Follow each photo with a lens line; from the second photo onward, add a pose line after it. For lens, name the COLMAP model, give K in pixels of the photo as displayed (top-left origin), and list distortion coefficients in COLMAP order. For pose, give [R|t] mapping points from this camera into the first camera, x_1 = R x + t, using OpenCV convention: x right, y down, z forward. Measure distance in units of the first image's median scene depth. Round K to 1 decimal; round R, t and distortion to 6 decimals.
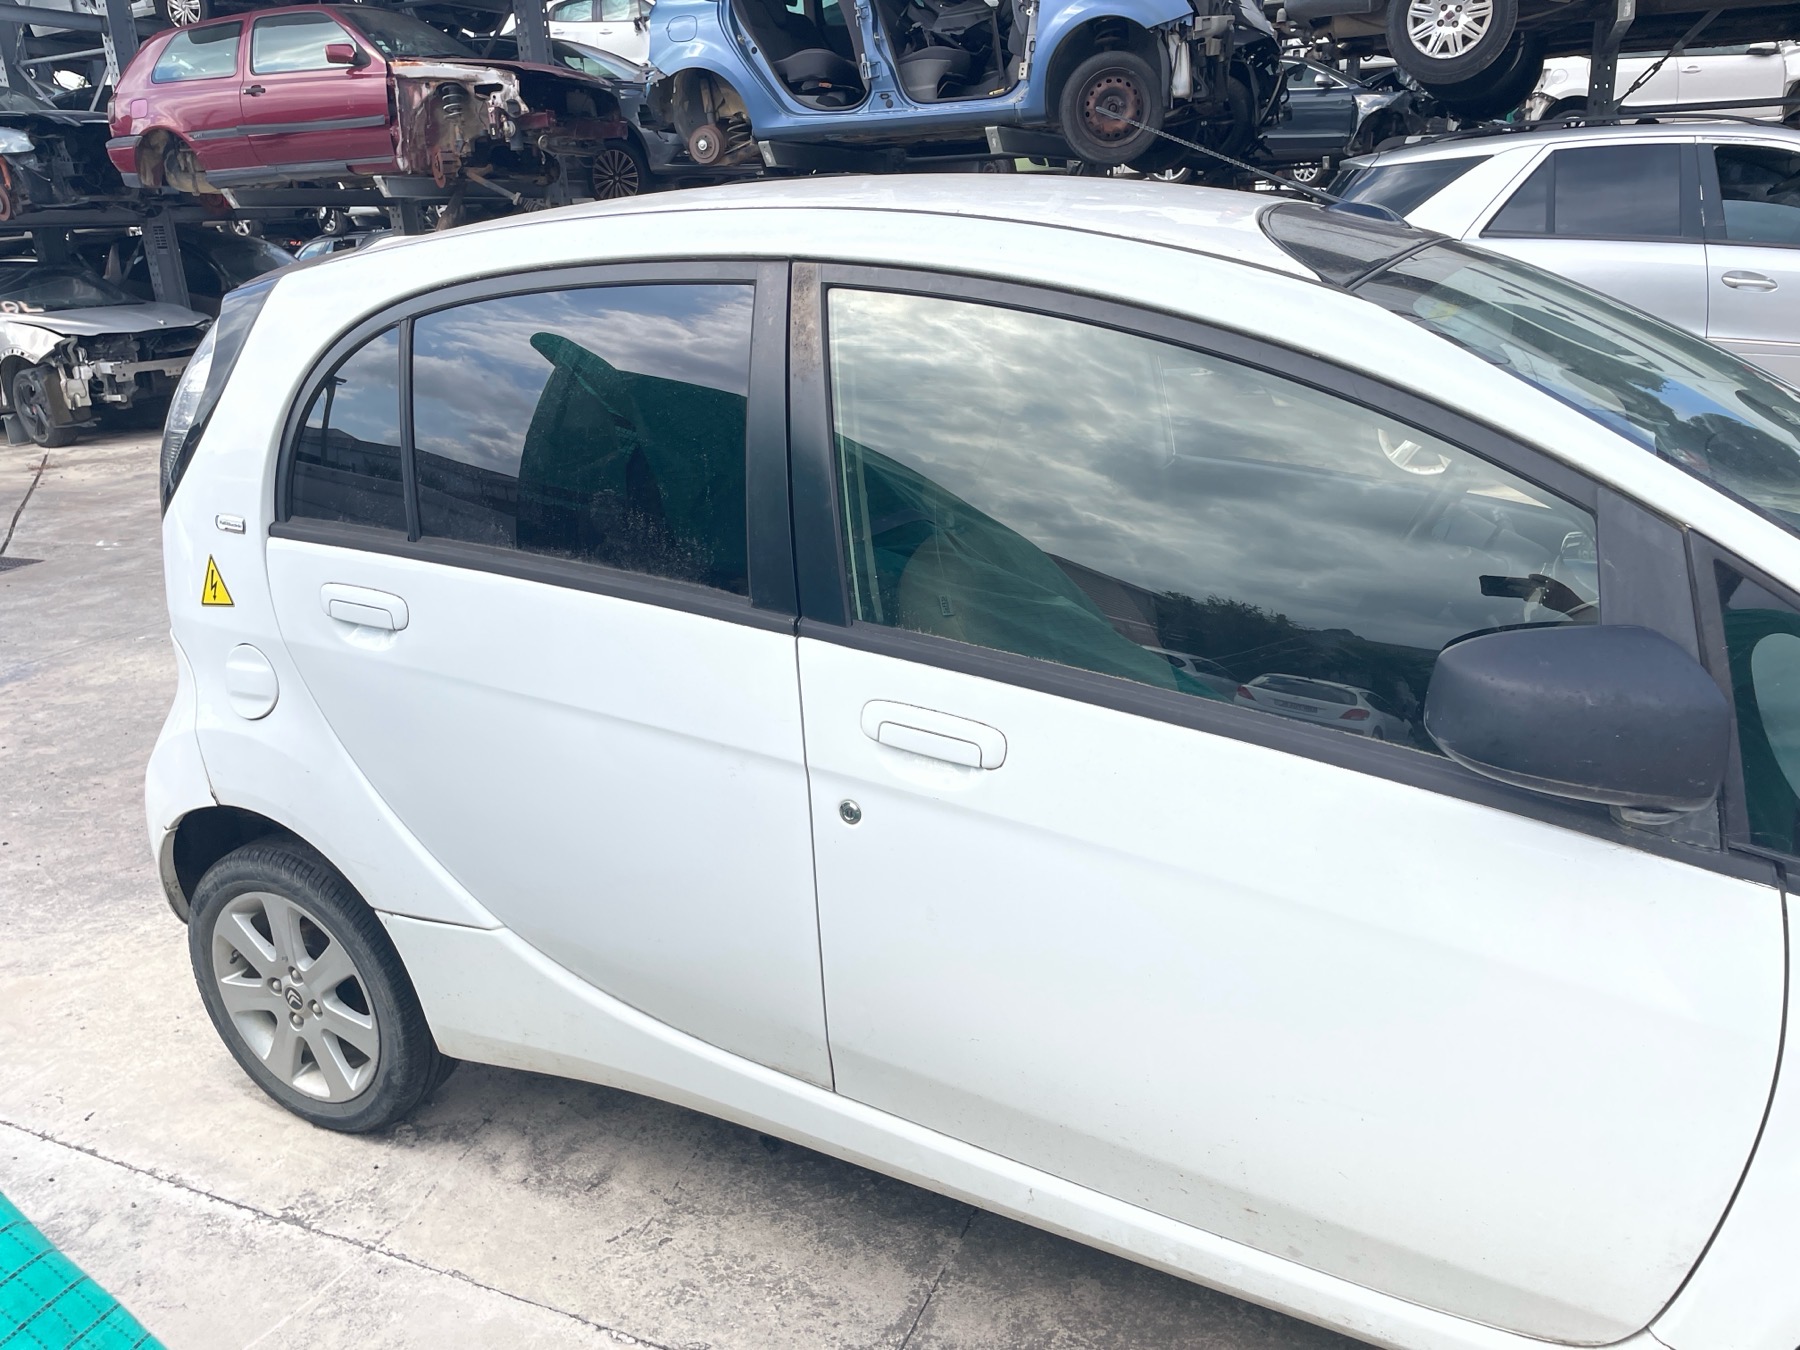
lens RADIAL K [[1361.9, 0, 880.8], [0, 1361.9, 671.4], [0, 0, 1]] dist [0.085027, -0.112649]
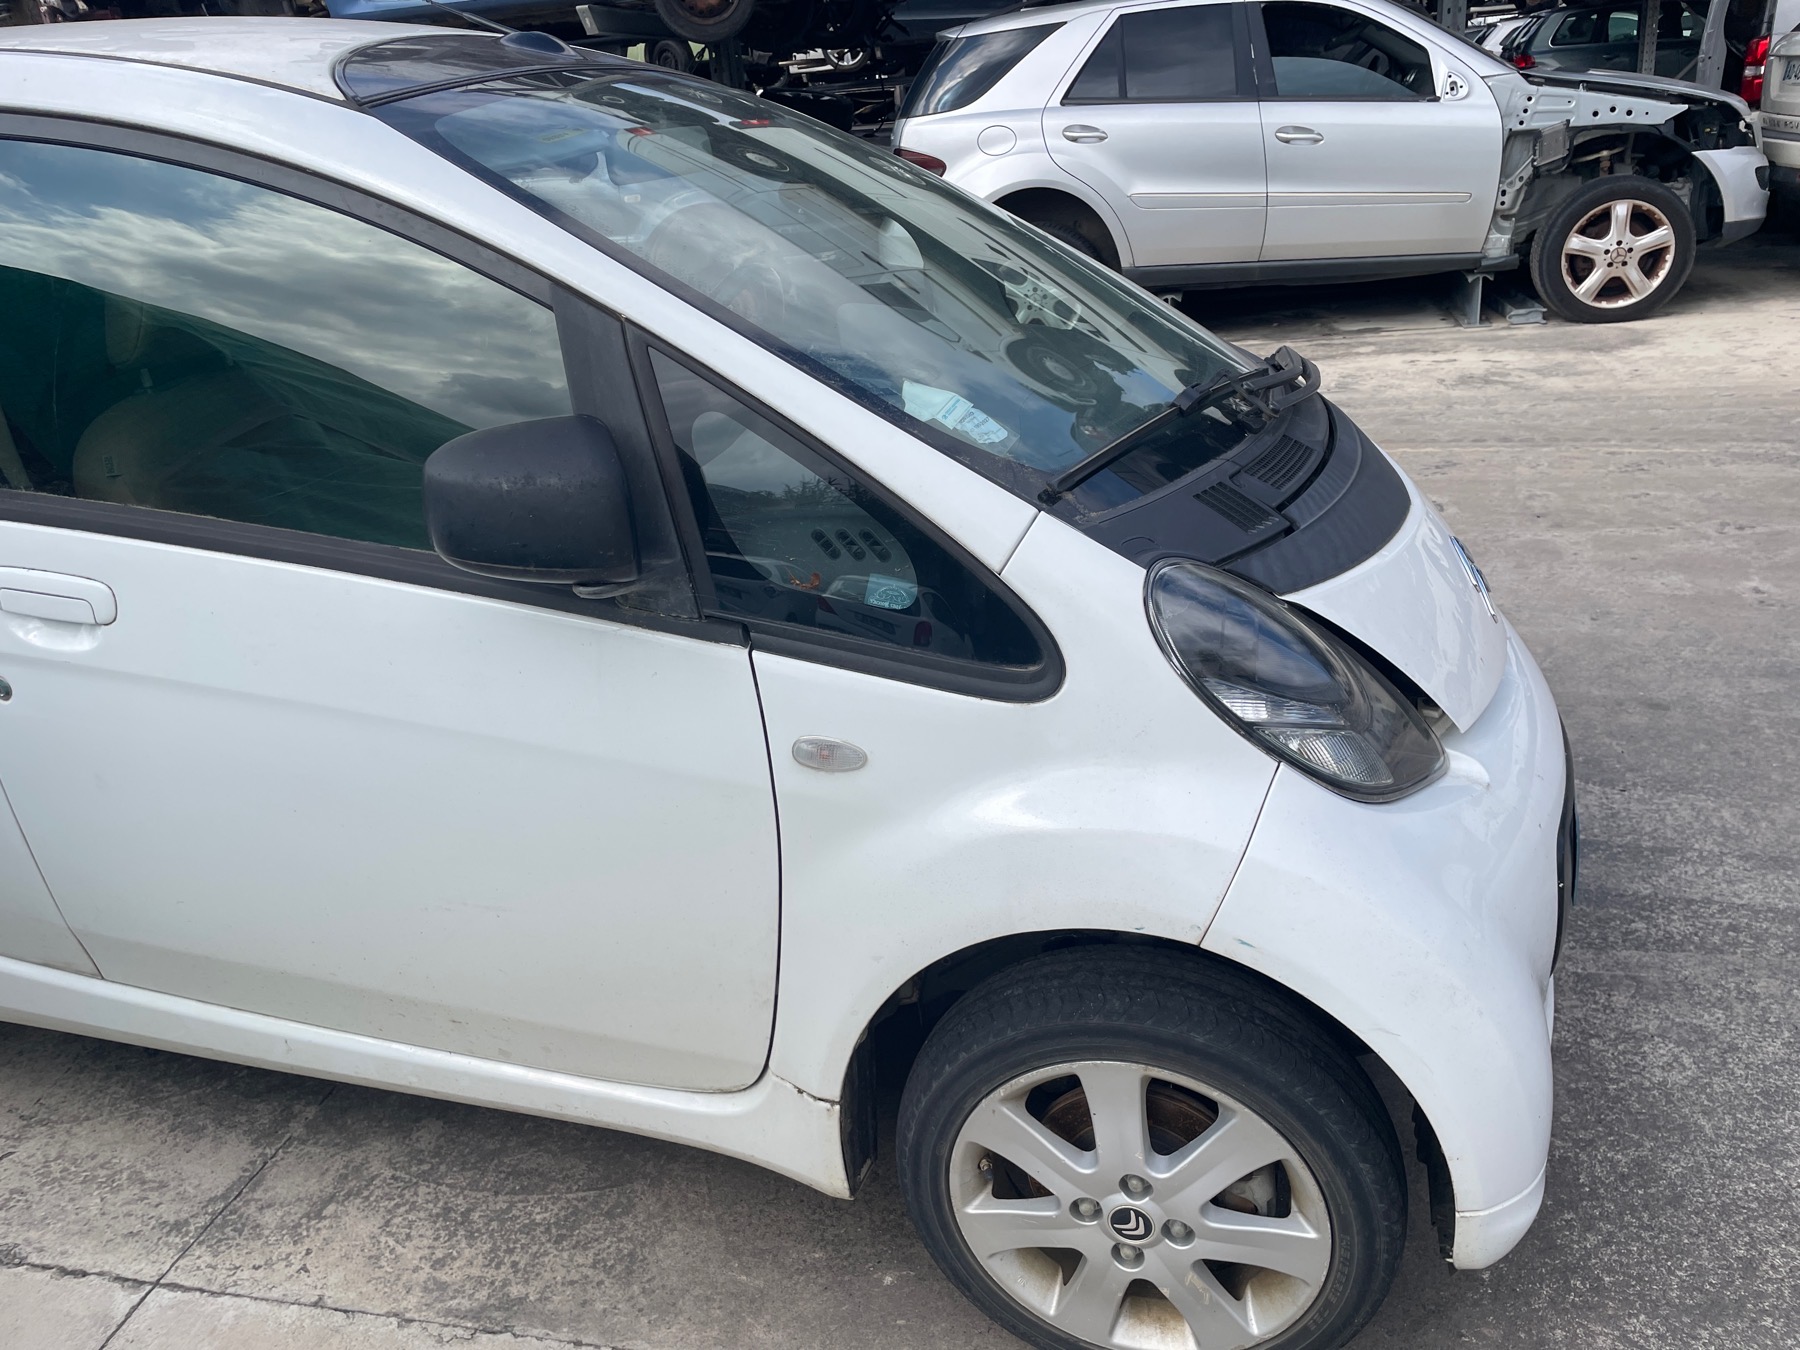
lens RADIAL K [[1365.3, 0, 900.0], [0, 1365.3, 675.0], [0, 0, 1]] dist [0.077714, -0.100468]
pose [[0.980865, -0.106826, 0.162761, 0.110267], [0.095742, 0.992614, 0.074508, 0.020510], [-0.169518, -0.057499, 0.983848, -0.016494]]
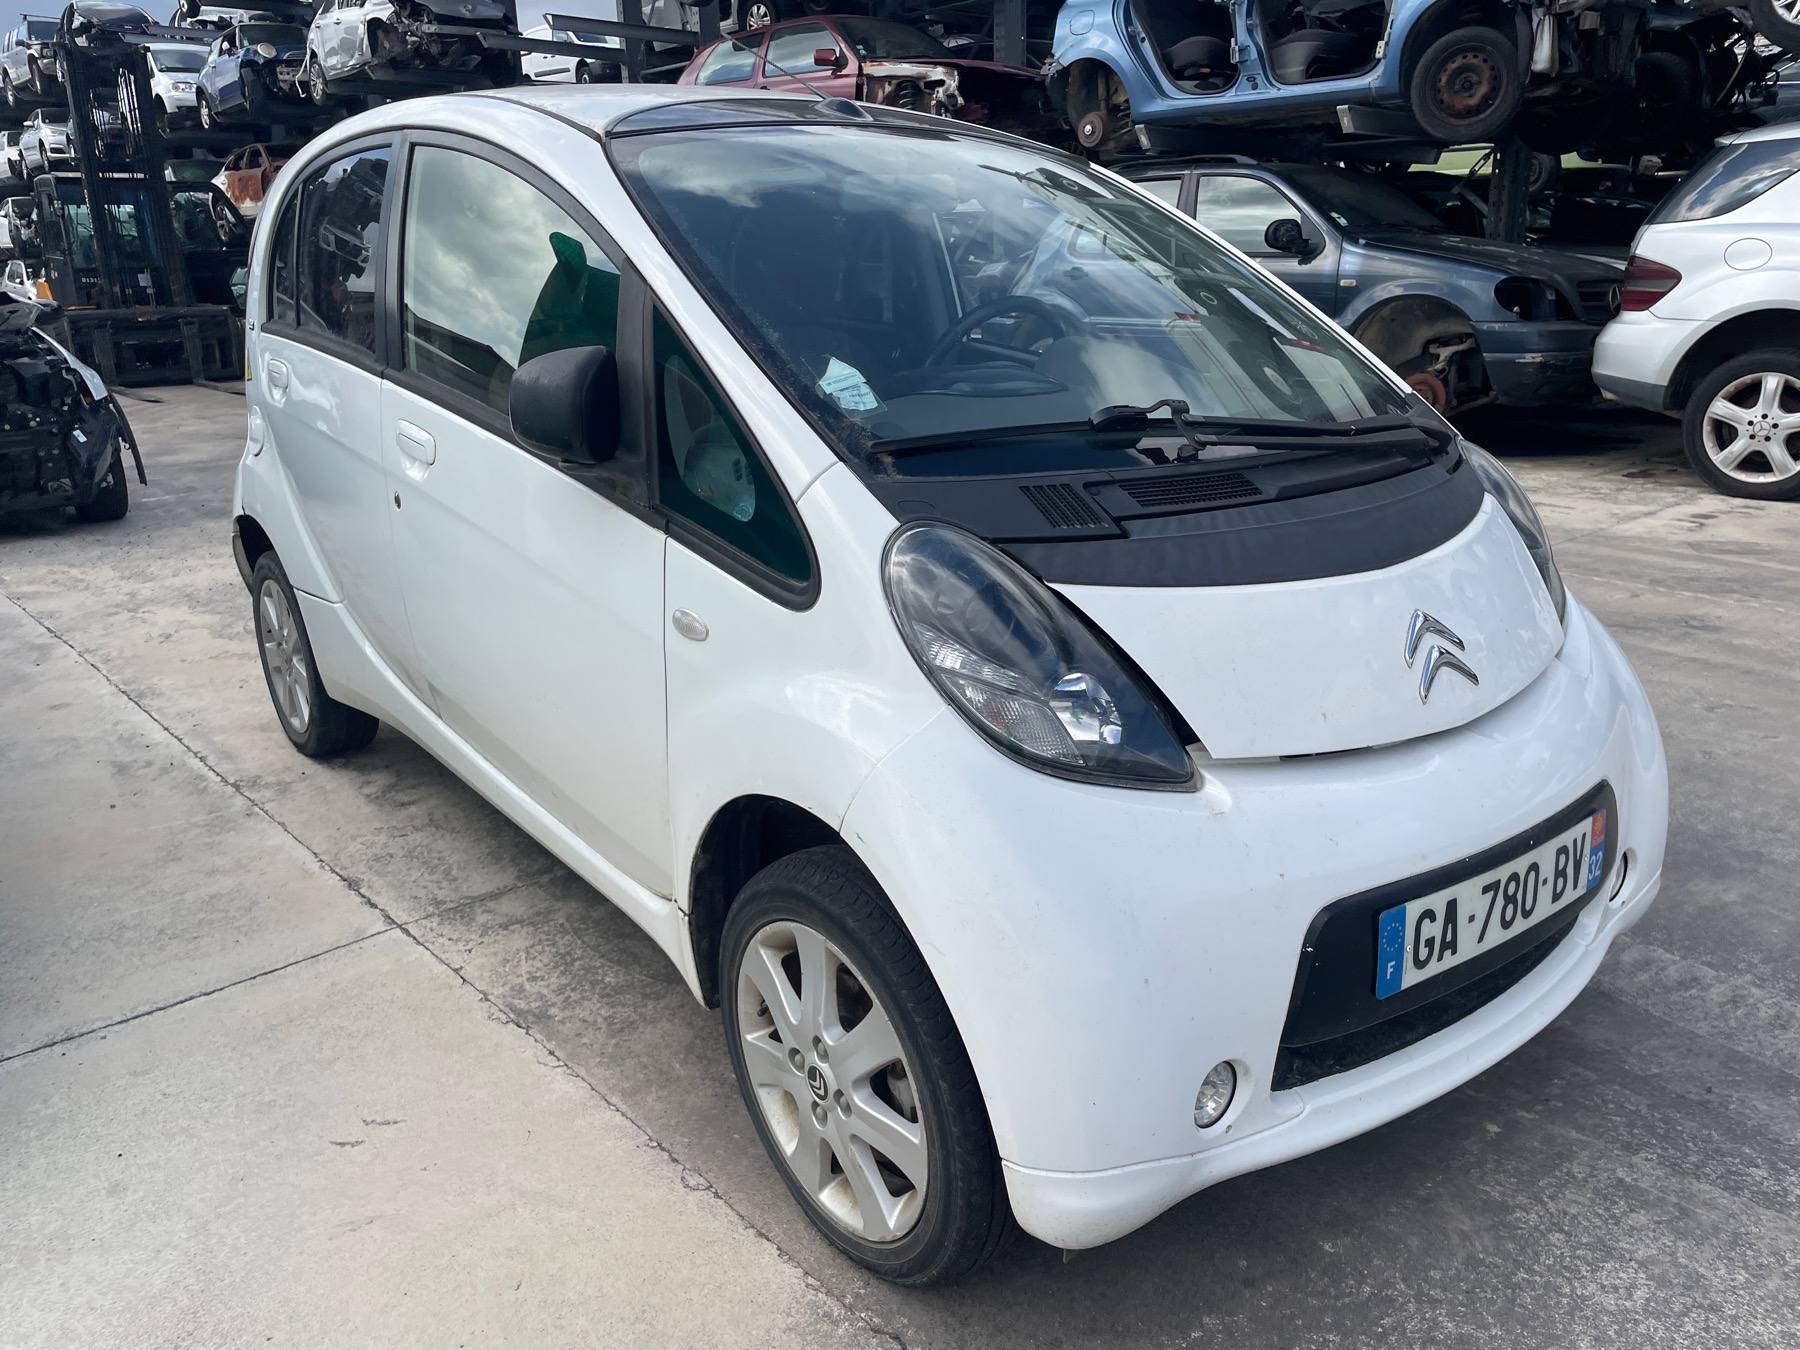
lens RADIAL K [[1354.2, 0, 901.8], [0, 1354.2, 671.6], [0, 0, 1]] dist [0.079807, -0.103175]
pose [[0.913628, 0.145221, -0.379730, 0.275349], [-0.147134, 0.988822, 0.024153, 0.043745], [0.378993, 0.033804, 0.924782, -0.042690]]
